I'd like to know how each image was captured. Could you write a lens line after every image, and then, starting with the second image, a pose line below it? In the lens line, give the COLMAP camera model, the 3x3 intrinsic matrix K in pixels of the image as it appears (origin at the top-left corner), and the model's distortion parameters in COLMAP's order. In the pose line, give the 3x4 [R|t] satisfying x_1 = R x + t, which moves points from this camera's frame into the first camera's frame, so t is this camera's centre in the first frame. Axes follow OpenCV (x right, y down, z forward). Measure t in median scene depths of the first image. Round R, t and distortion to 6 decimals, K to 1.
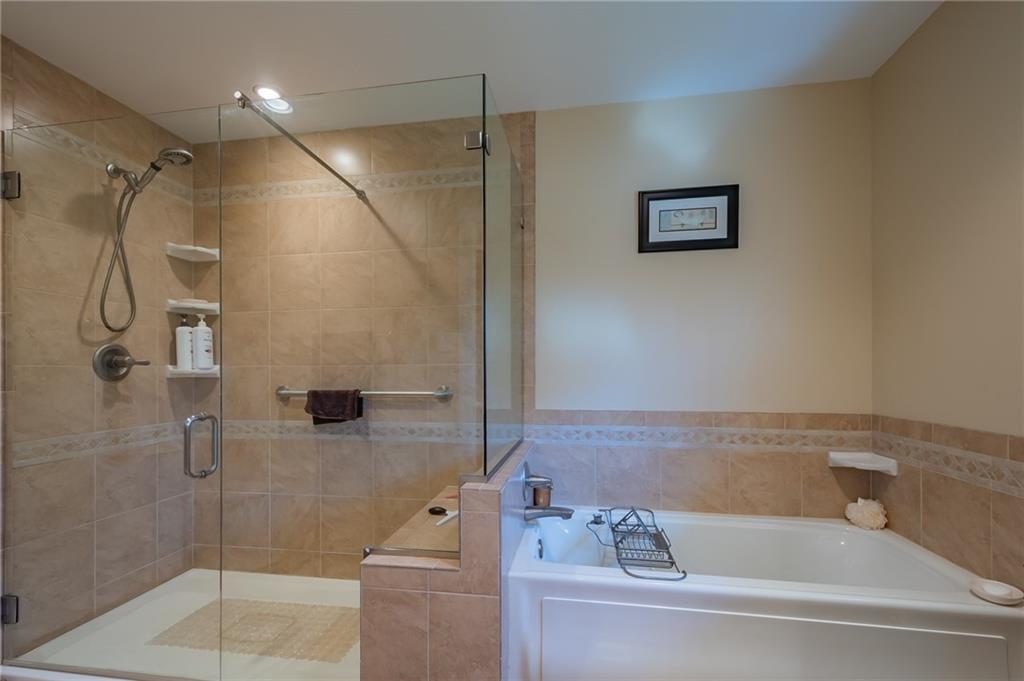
lens RADIAL K [[457.2, 0, 508.4], [0, 457.2, 375.9], [0, 0, 1]] dist [0.015883, -0.000330]
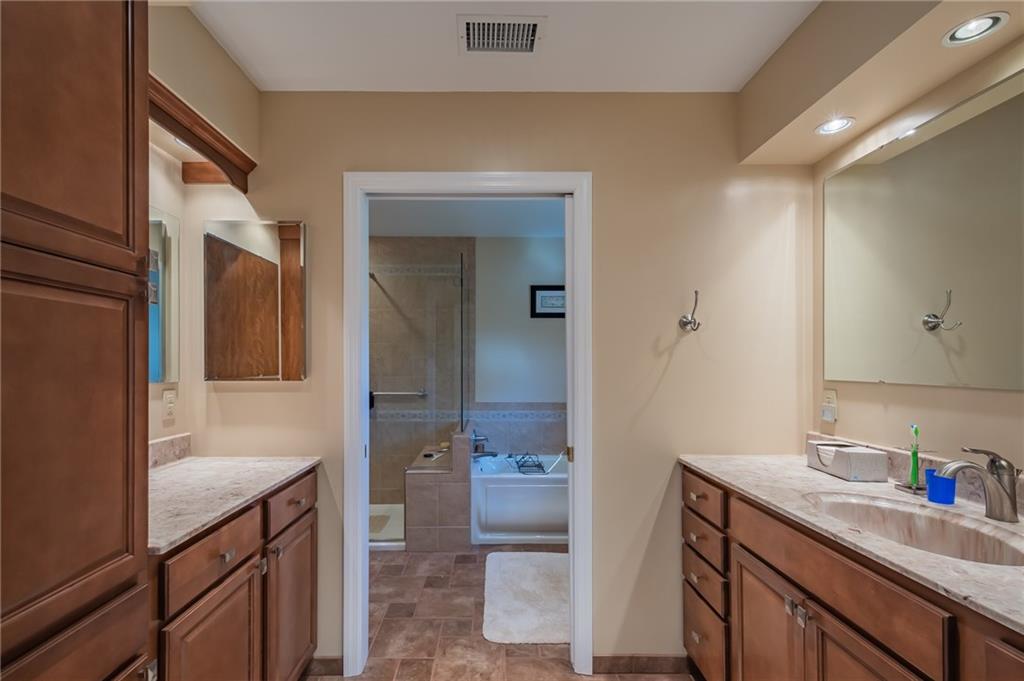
lens RADIAL K [[457.2, 0, 493.0], [0, 457.2, 362.5], [0, 0, 1]] dist [0.015883, -0.000330]
pose [[0.985153, 0.004514, 0.171619, -0.184953], [-0.002922, 0.999950, -0.009531, -0.066827], [-0.171653, 0.008888, 0.985117, -0.800361]]
